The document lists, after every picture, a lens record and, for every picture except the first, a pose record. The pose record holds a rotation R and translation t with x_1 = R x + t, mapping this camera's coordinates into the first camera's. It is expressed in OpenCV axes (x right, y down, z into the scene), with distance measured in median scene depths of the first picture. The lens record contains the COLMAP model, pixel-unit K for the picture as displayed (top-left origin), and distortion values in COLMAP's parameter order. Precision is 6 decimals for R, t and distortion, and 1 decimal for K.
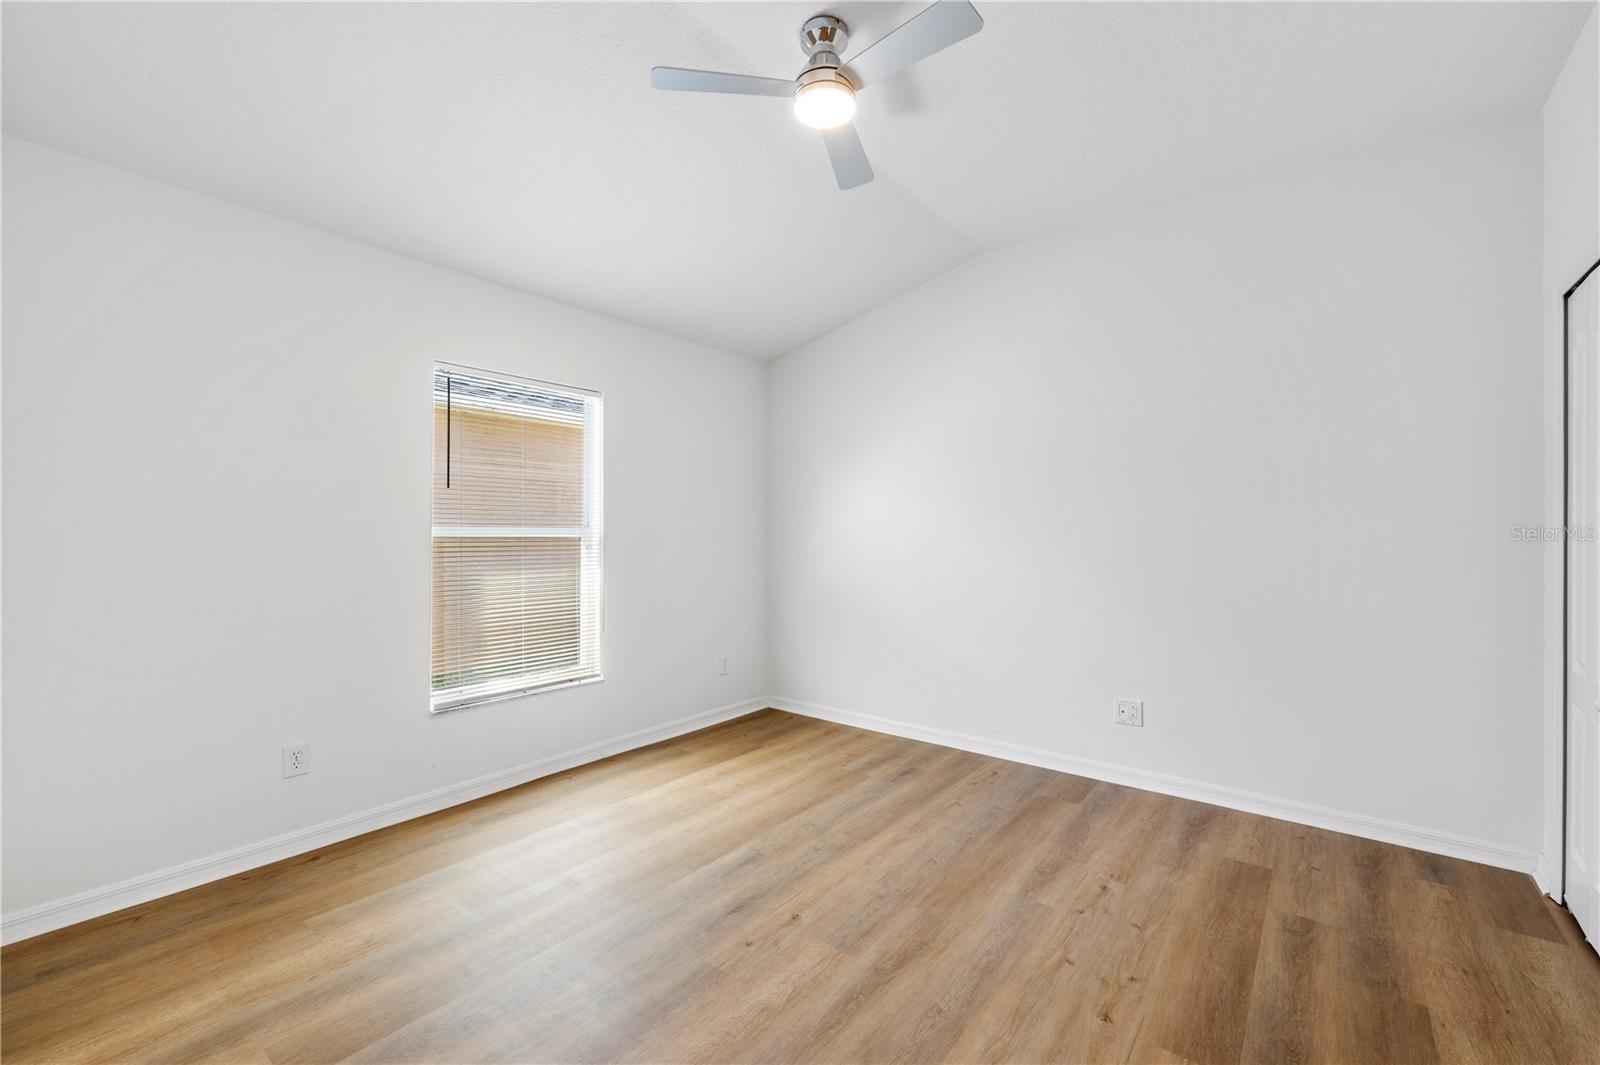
lens RADIAL K [[676.4, 0, 797.0], [0, 676.4, 529.3], [0, 0, 1]] dist [-0.002296, -0.000047]
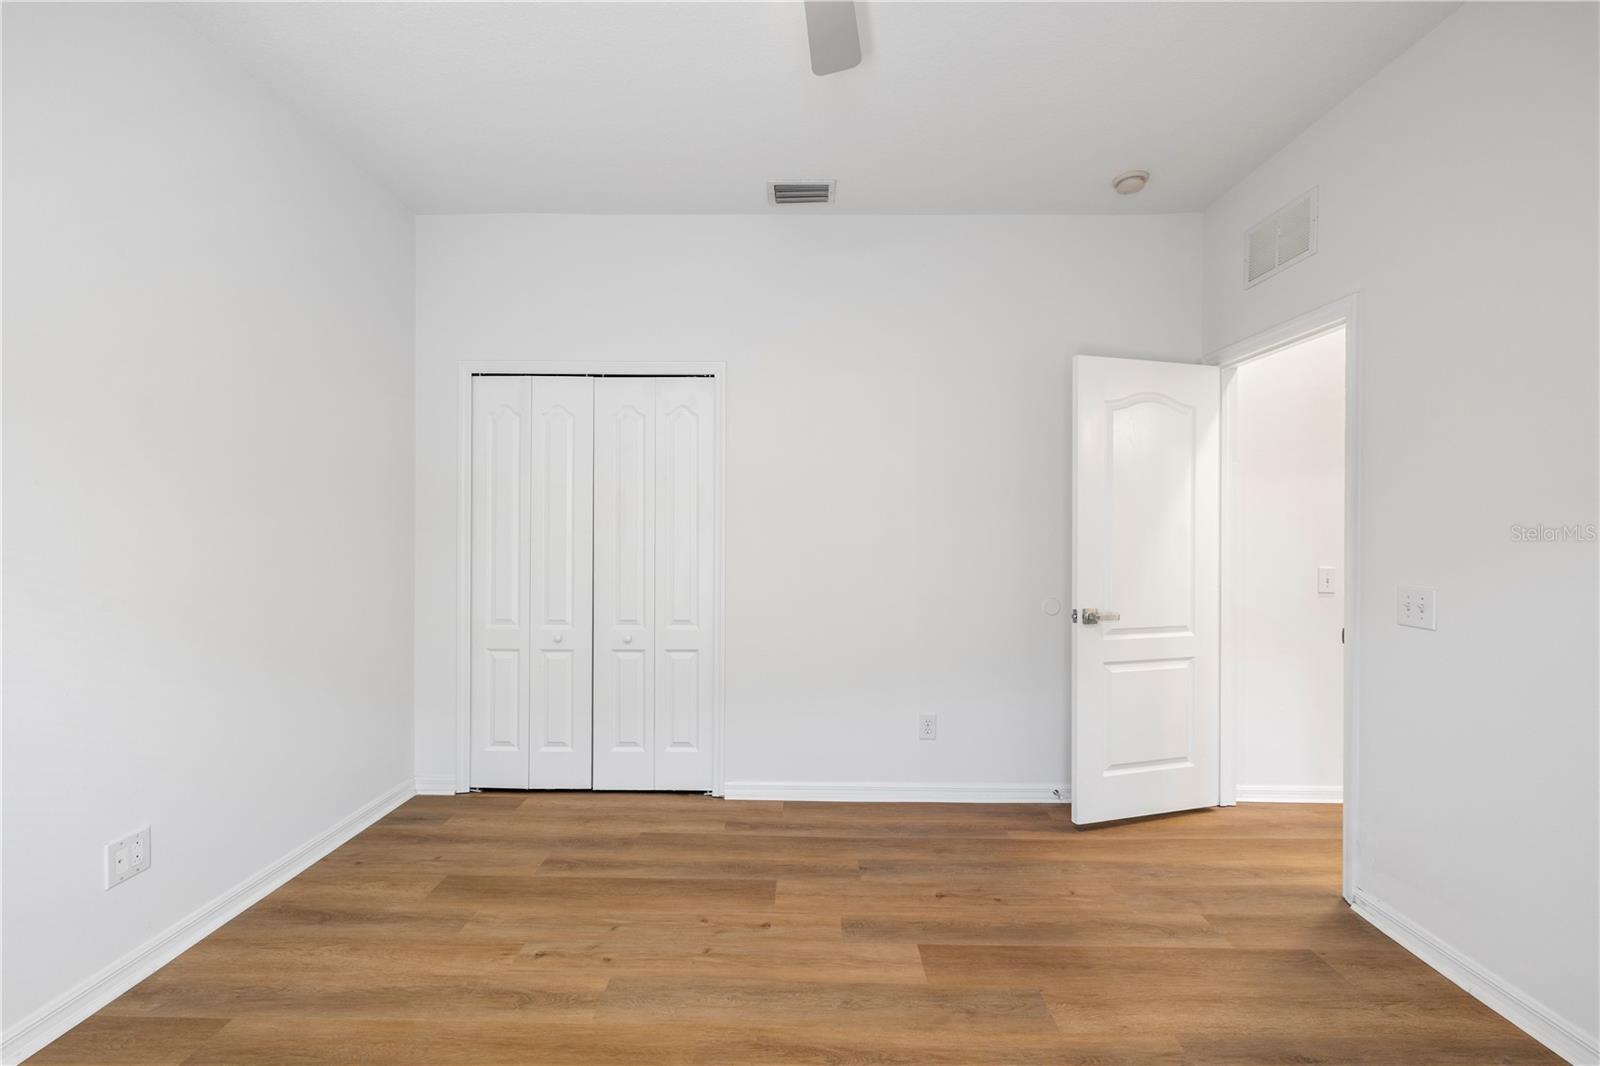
lens RADIAL K [[663.8, 0, 800.0], [0, 663.8, 533.0], [0, 0, 1]] dist [0.003508, 0.000450]
pose [[-0.612884, -0.010860, 0.790099, -0.437087], [-0.016003, 0.999871, 0.001330, -0.016238], [-0.790011, -0.011829, -0.612978, 1.331102]]
